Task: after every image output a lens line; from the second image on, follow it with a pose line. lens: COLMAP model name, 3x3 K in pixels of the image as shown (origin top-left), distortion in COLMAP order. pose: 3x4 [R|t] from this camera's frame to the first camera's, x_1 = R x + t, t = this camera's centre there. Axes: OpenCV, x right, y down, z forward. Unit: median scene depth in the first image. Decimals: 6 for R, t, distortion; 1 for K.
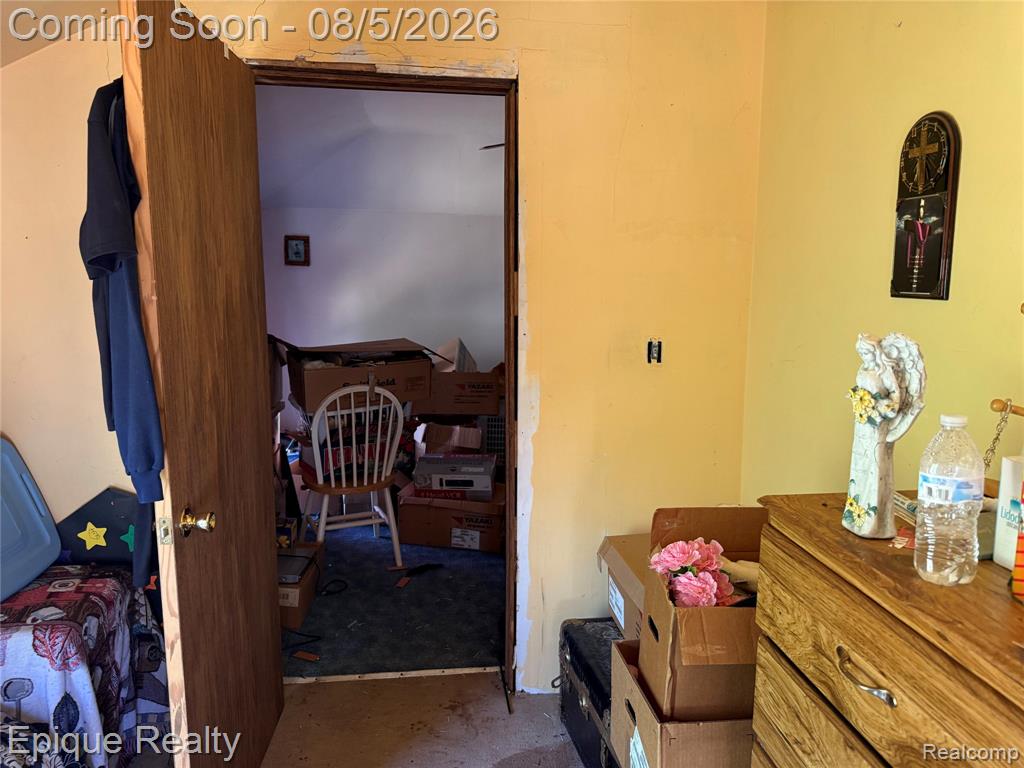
lens RADIAL K [[714.2, 0, 512.0], [0, 714.2, 384.0], [0, 0, 1]] dist [0.070956, -0.099690]
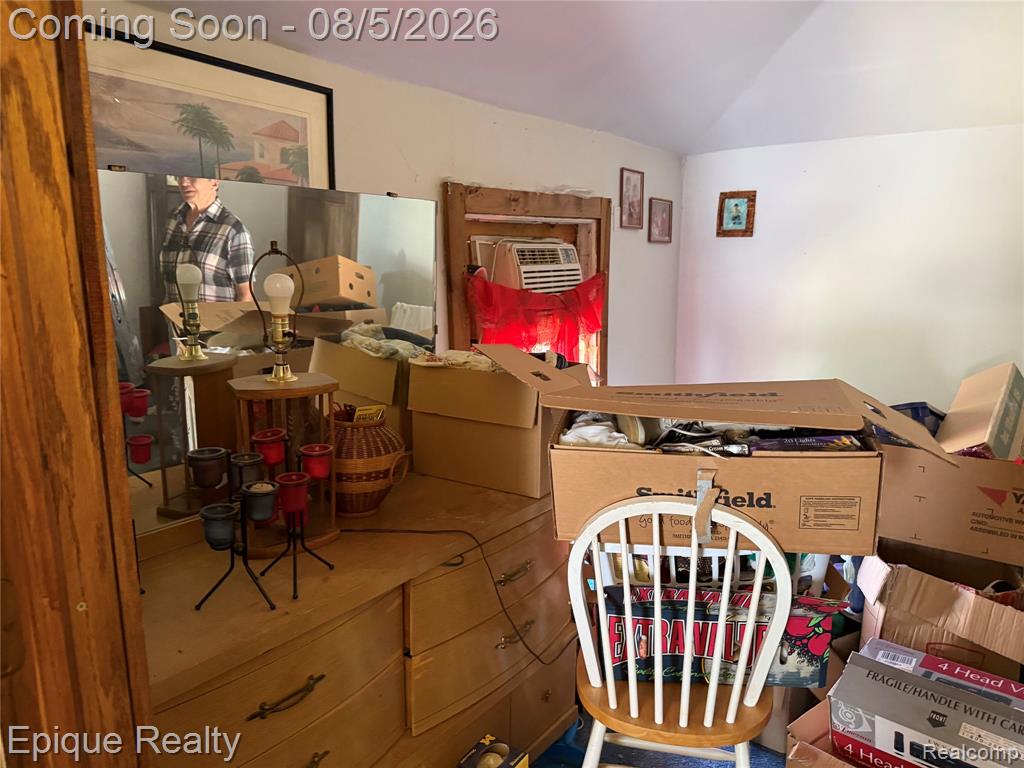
lens RADIAL K [[714.2, 0, 512.0], [0, 714.2, 384.0], [0, 0, 1]] dist [0.070956, -0.099690]
pose [[0.764539, 0.093304, -0.637789, -0.024979], [-0.082733, 0.995488, 0.046459, -0.064511], [0.639246, 0.017246, 0.768809, 0.543653]]
